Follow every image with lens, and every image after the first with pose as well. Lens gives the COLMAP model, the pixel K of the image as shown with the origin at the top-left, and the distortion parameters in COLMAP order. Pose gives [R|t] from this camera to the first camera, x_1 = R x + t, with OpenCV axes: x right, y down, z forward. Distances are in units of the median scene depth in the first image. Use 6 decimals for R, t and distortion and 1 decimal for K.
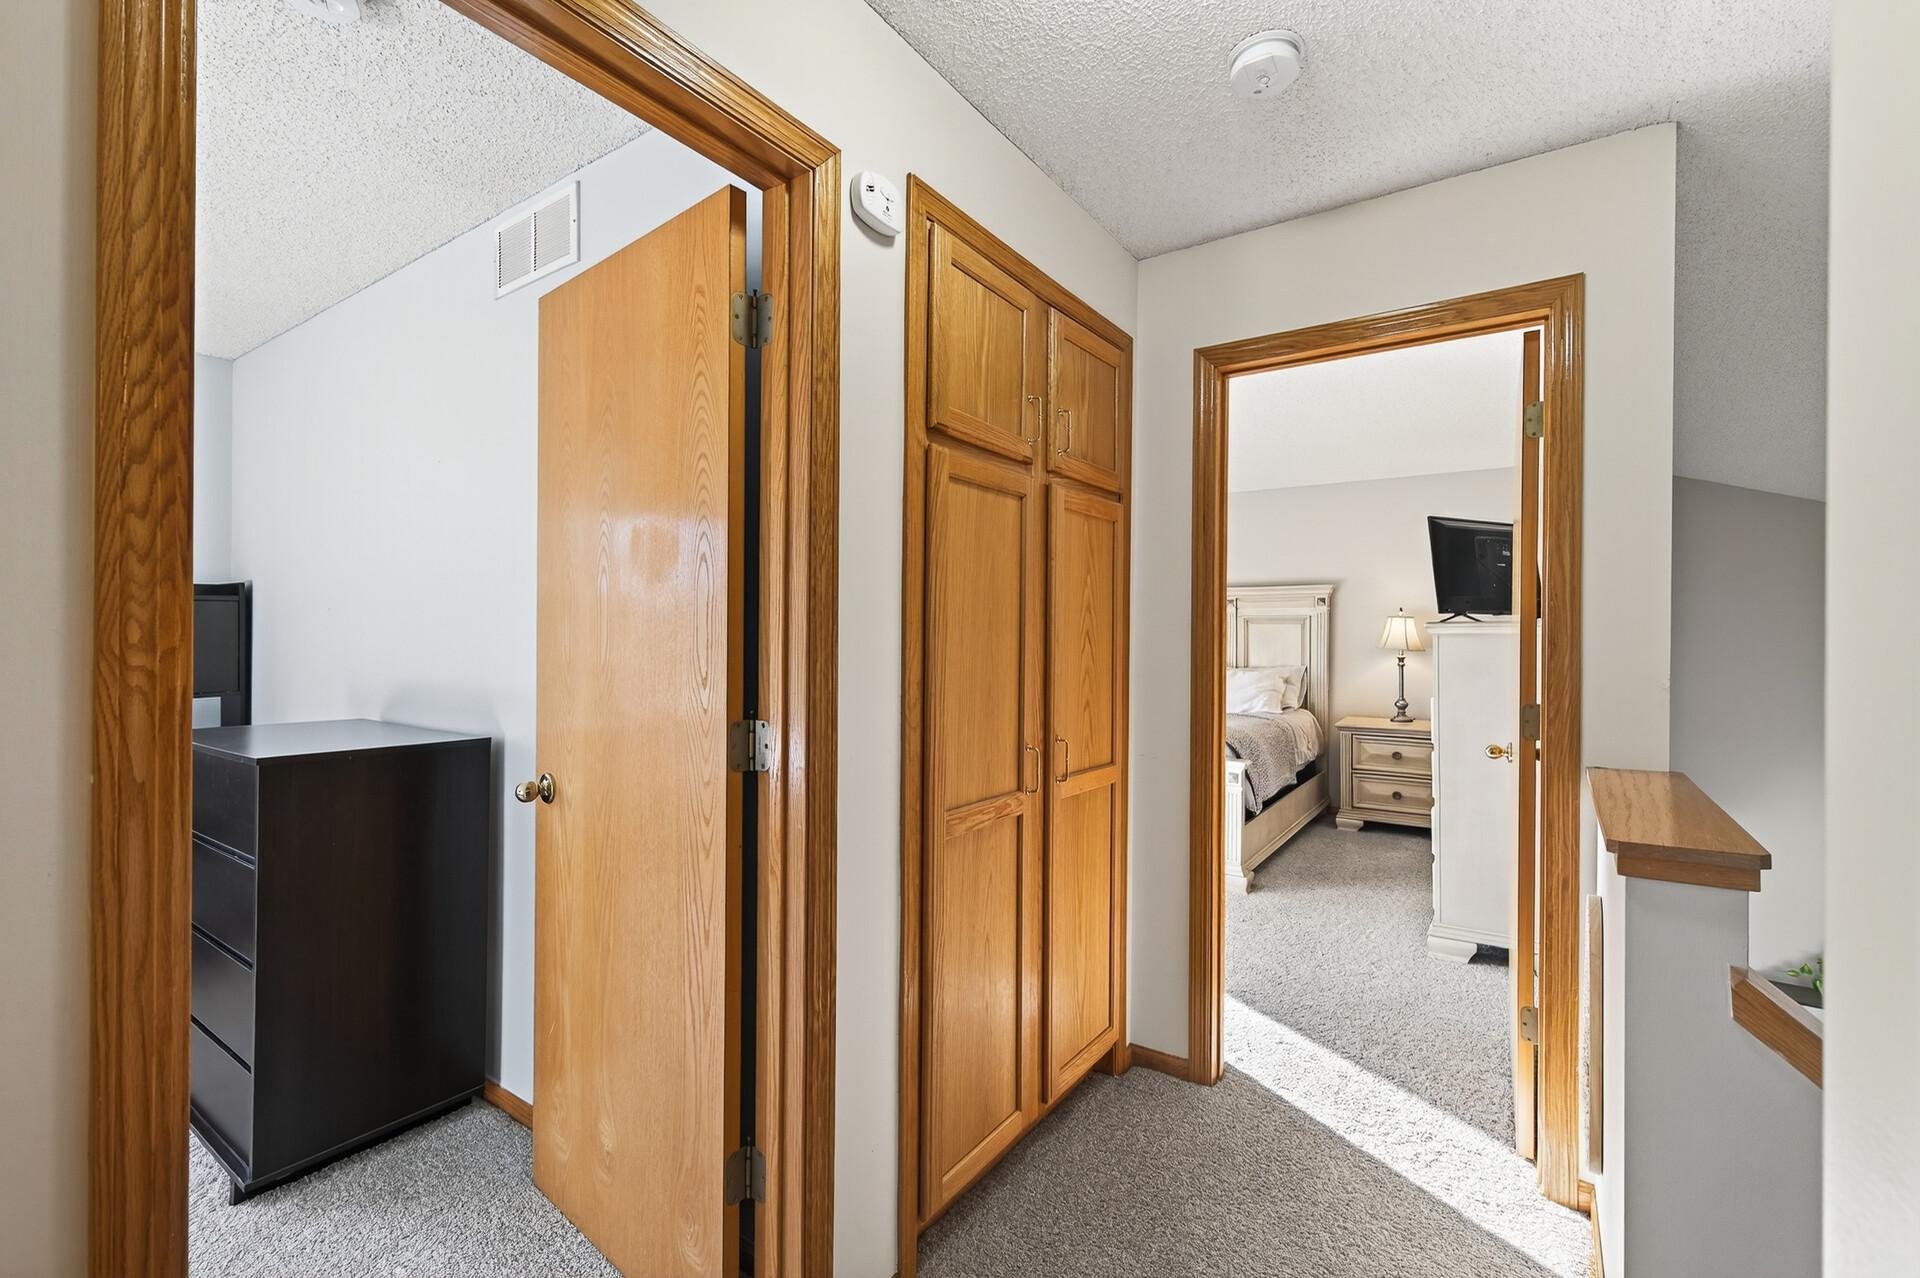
lens RADIAL K [[841.5, 0, 954.6], [0, 841.5, 638.1], [0, 0, 1]] dist [-0.000348, 0.000021]
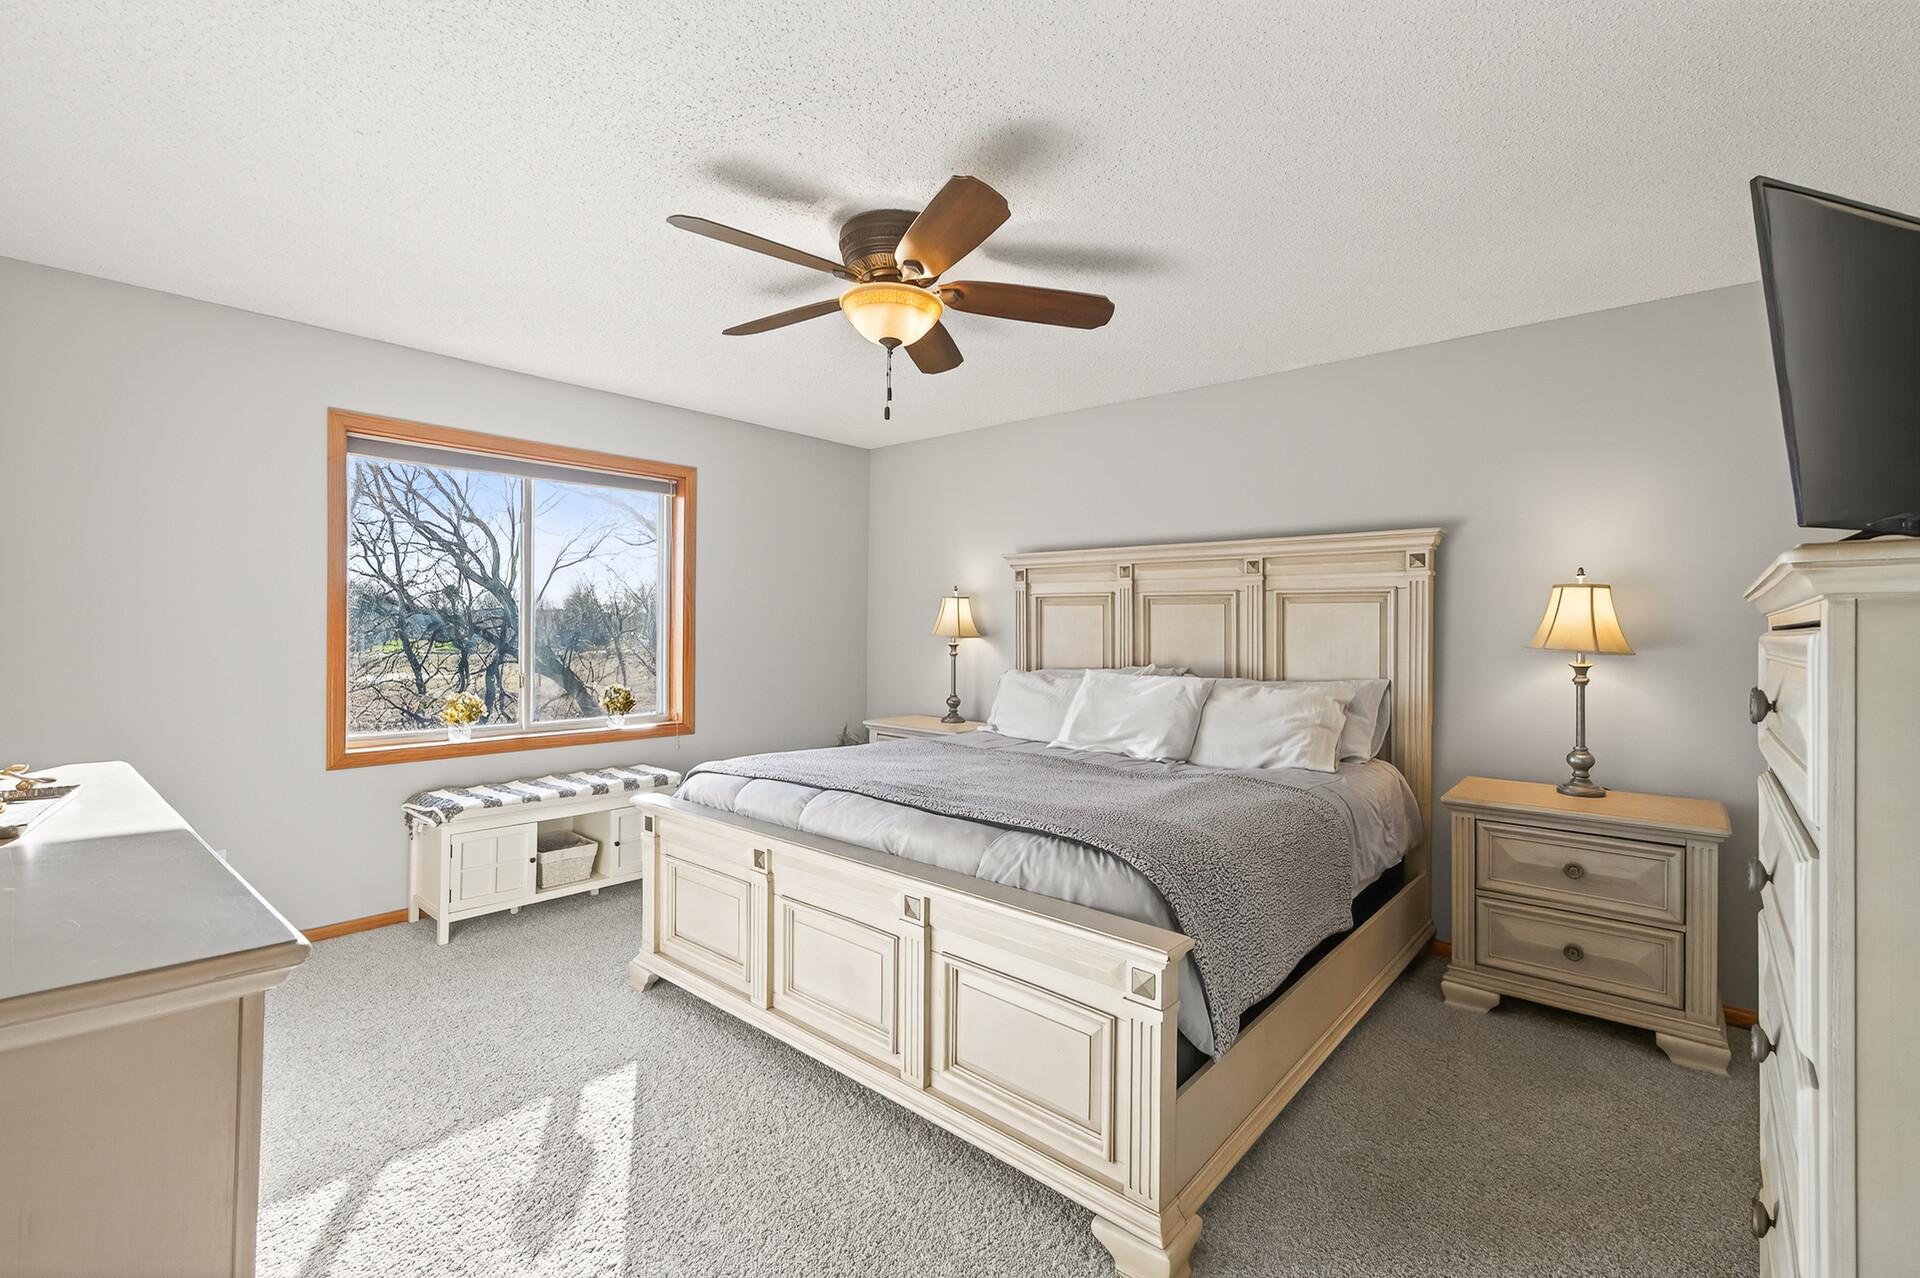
lens RADIAL K [[841.5, 0, 963.3], [0, 841.5, 633.2], [0, 0, 1]] dist [-0.000348, 0.000021]
pose [[0.992542, 0.001987, -0.121888, 0.222715], [-0.001468, 0.999989, 0.004350, 0.001094], [0.121895, -0.004139, 0.992534, 0.450770]]
